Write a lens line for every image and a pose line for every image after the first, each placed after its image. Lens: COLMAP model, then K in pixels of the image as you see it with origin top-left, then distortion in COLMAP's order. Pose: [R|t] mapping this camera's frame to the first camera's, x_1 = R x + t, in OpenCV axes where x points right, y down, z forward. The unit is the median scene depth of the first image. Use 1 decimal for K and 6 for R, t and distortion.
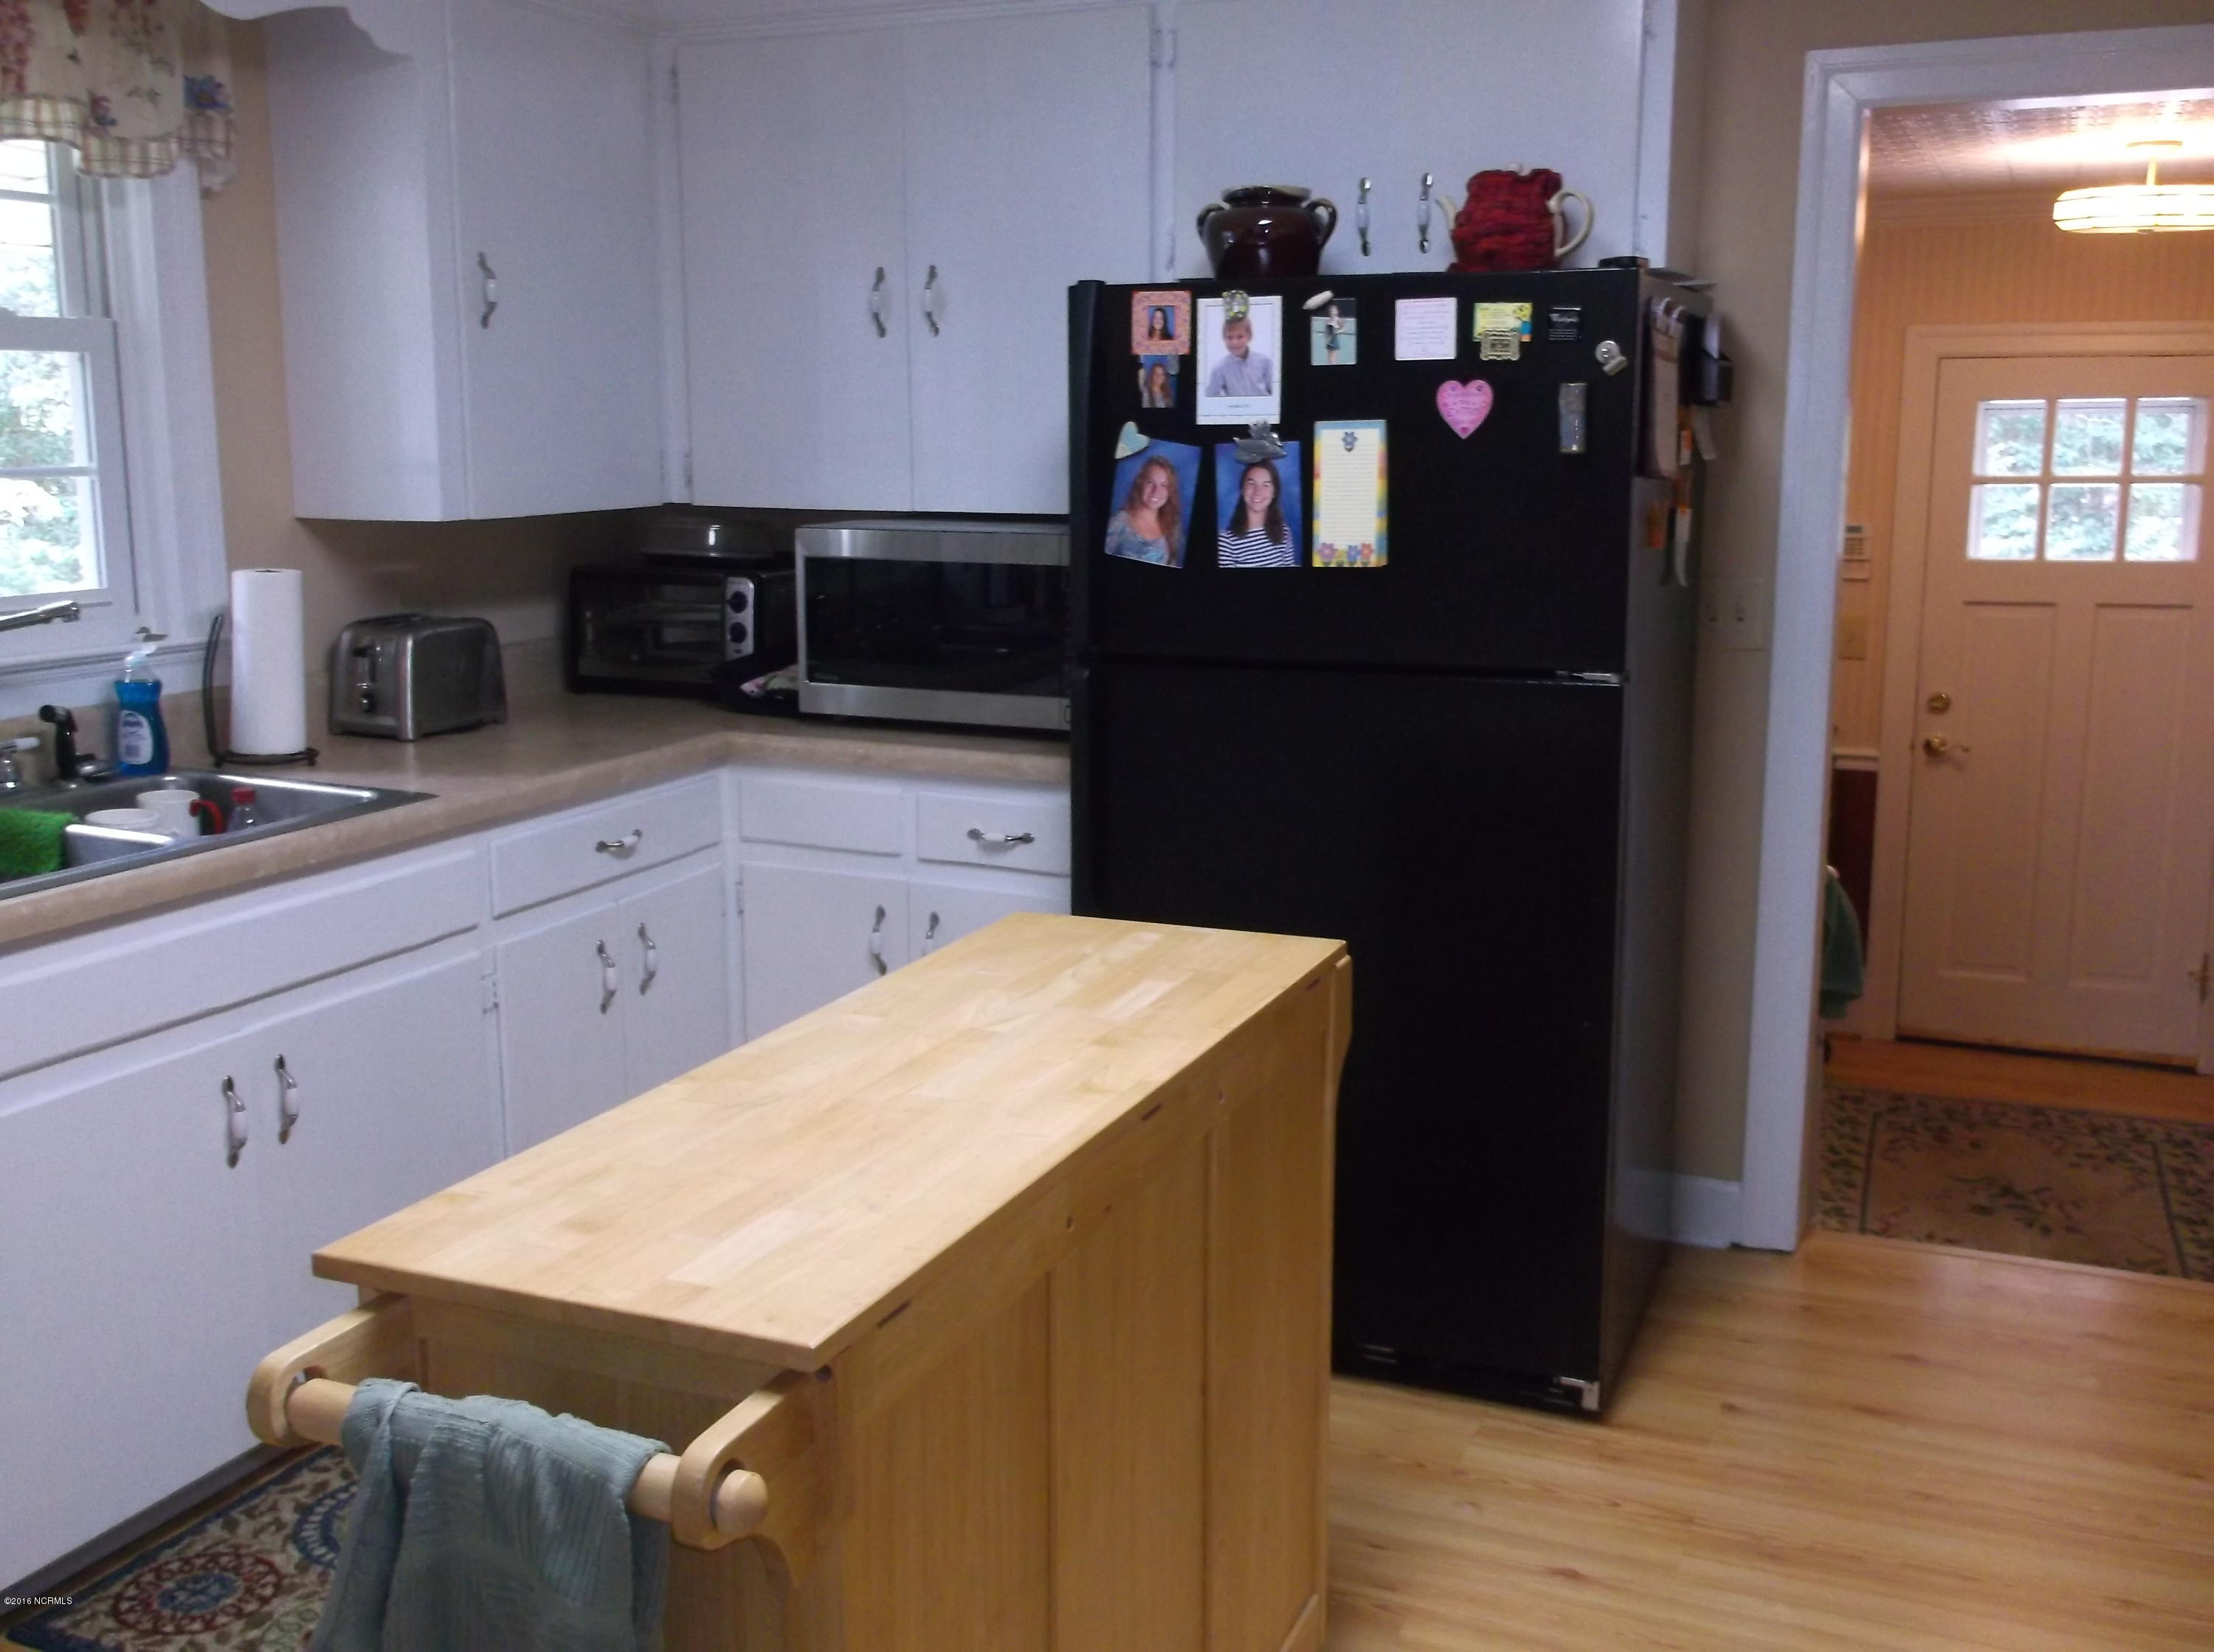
lens RADIAL K [[2184.4, 0, 1085.5], [0, 2184.4, 827.0], [0, 0, 1]] dist [-0.001347, 0.000000]
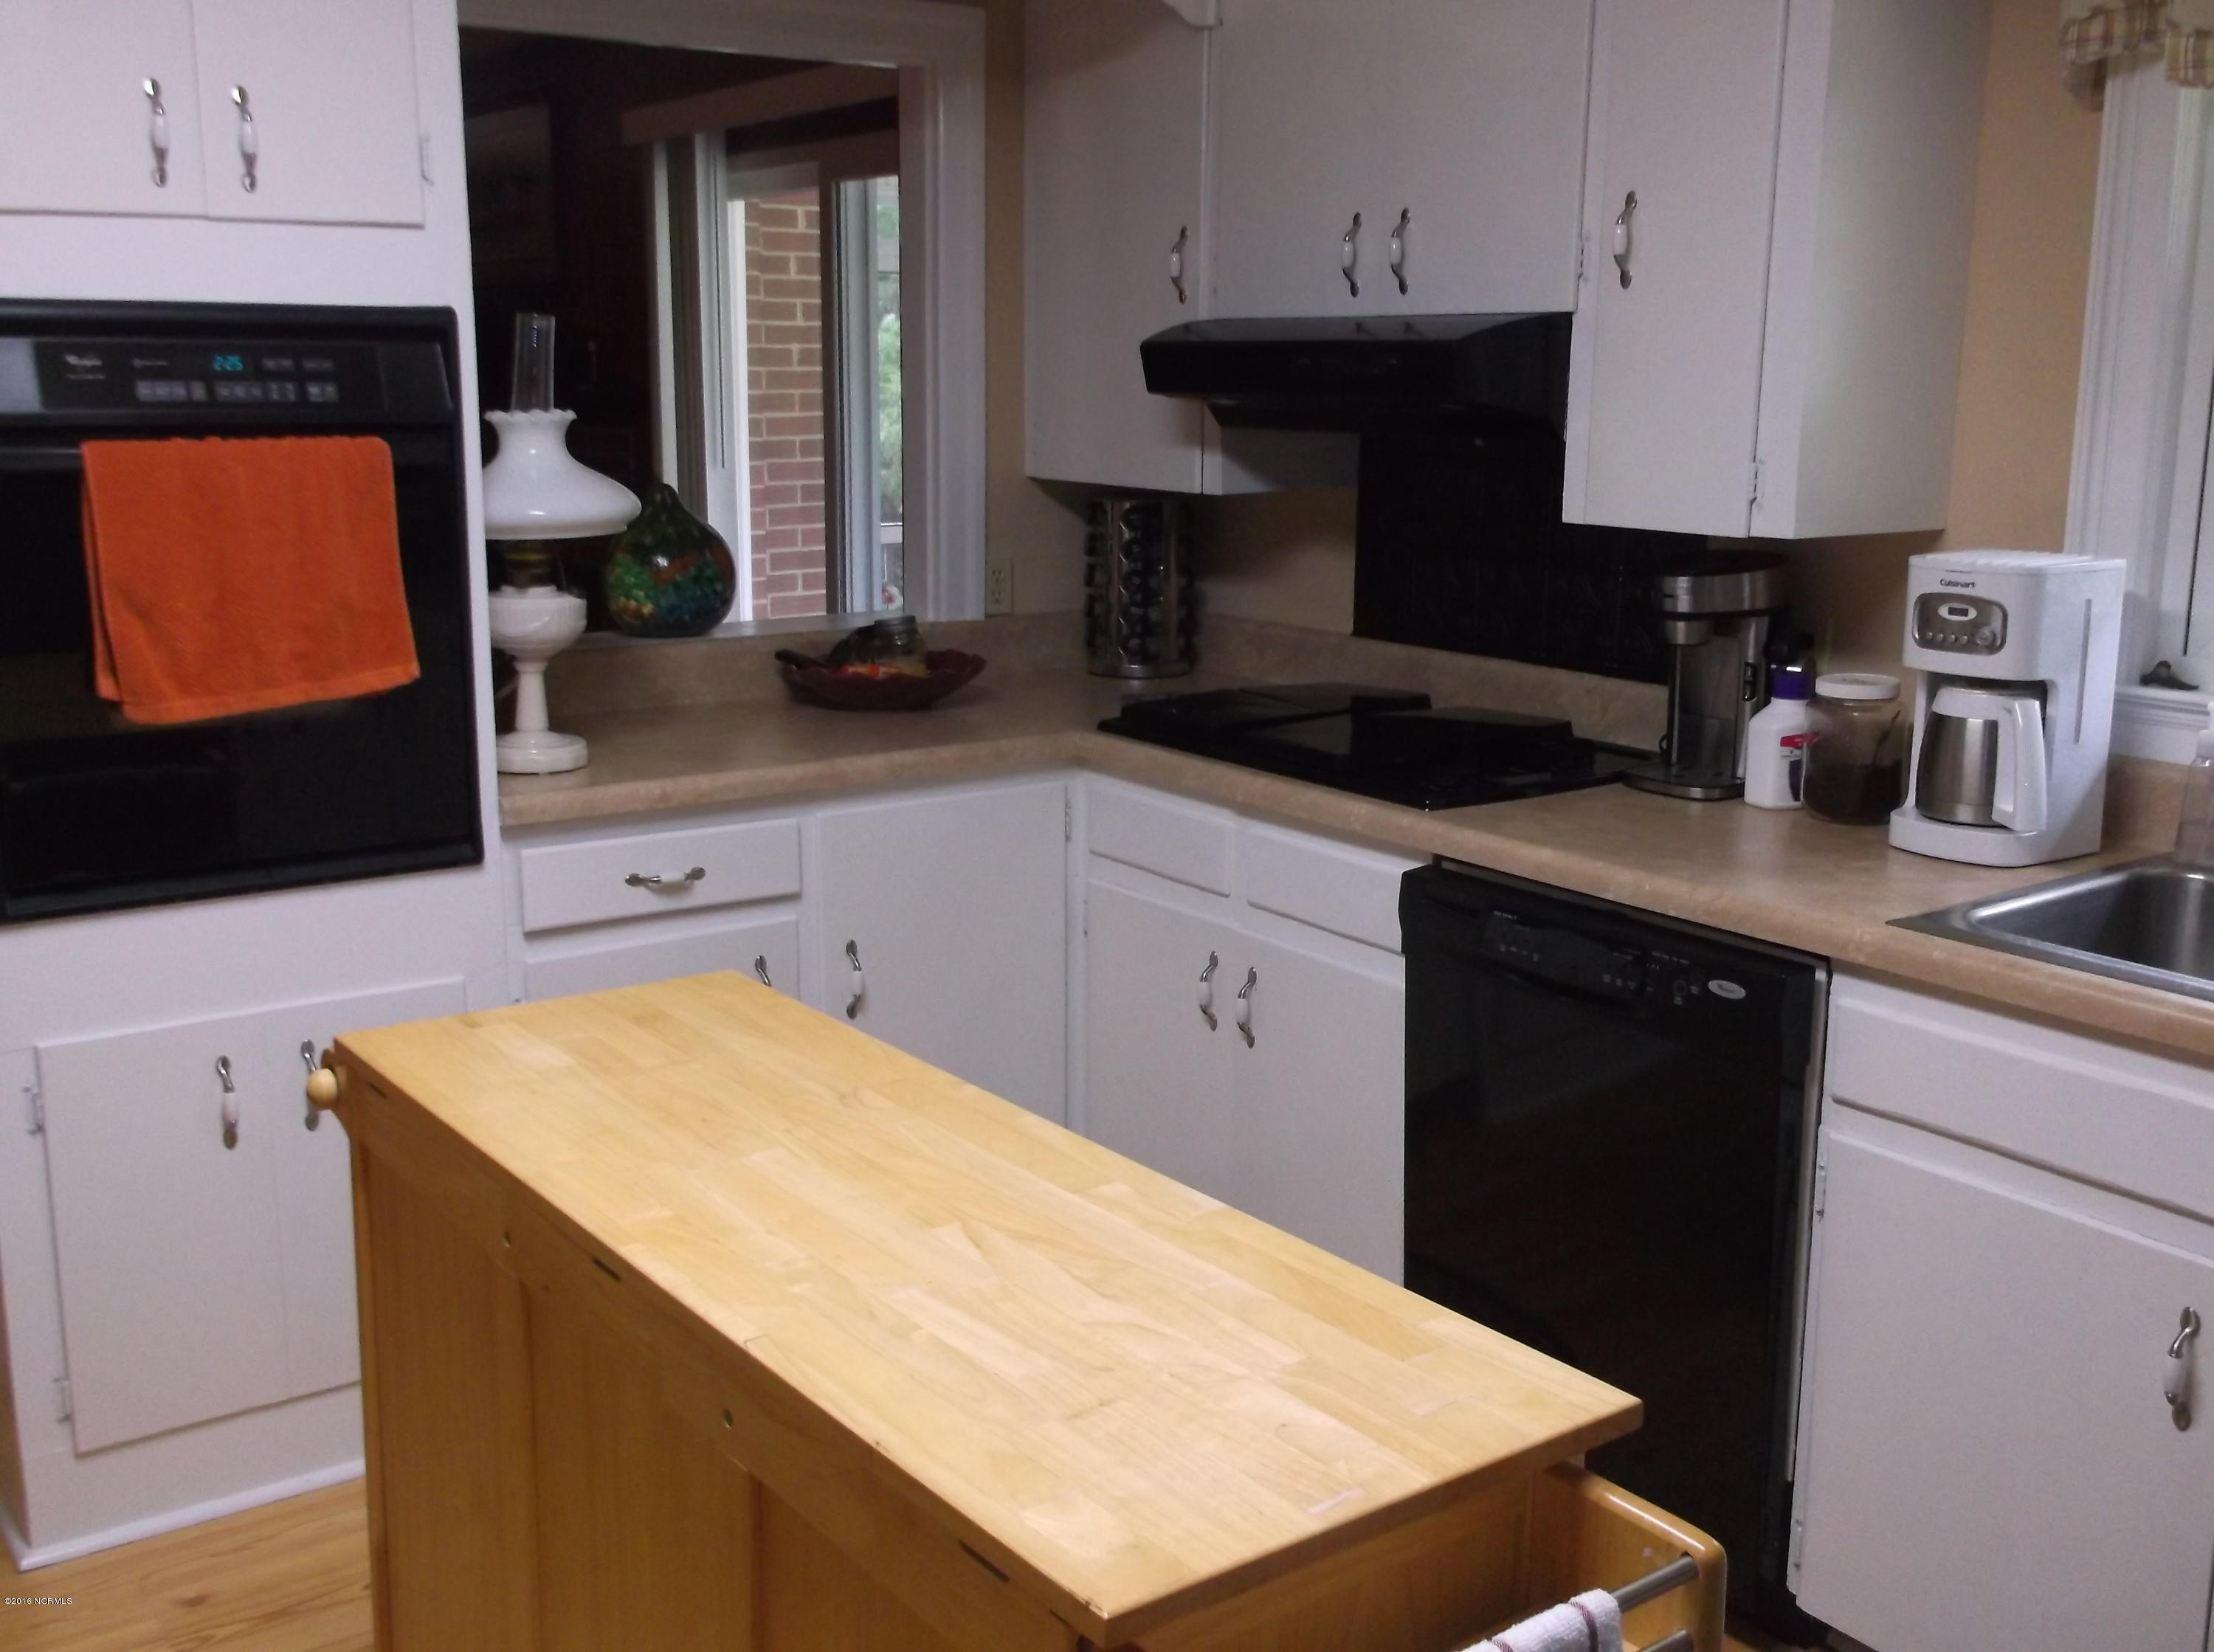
lens RADIAL K [[2184.4, 0, 1092.5], [0, 2184.4, 834.1], [0, 0, 1]] dist [-0.001347, 0.000000]
pose [[-0.503960, 0.166840, -0.847460, 0.525903], [-0.172546, 0.941943, 0.288049, -0.247706], [0.846317, 0.291391, -0.445914, 1.310161]]
